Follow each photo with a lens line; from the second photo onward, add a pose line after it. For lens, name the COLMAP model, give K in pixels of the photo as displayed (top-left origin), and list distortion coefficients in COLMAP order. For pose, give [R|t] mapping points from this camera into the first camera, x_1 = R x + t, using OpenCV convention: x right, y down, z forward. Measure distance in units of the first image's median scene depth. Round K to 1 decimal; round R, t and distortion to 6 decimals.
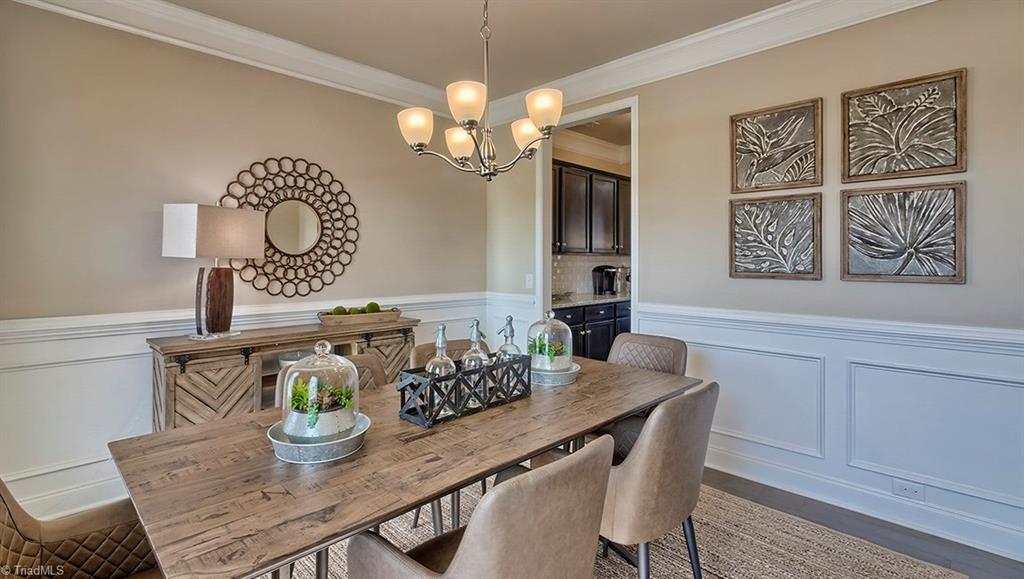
lens RADIAL K [[472.2, 0, 506.7], [0, 472.2, 253.1], [0, 0, 1]] dist [0.024755, 0.000248]
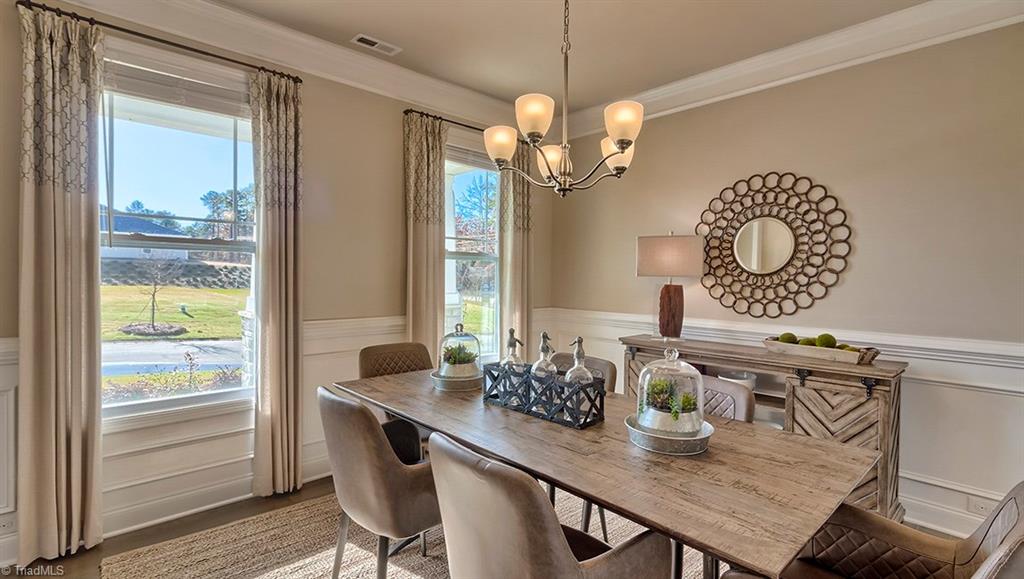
lens RADIAL K [[487.4, 0, 507.0], [0, 487.4, 283.6], [0, 0, 1]] dist [-0.000124, -0.000008]
pose [[-0.040036, 0.012941, -0.999114, 0.549928], [0.003405, 0.999912, 0.012815, 0.008316], [0.999192, -0.002889, -0.040076, 0.506522]]
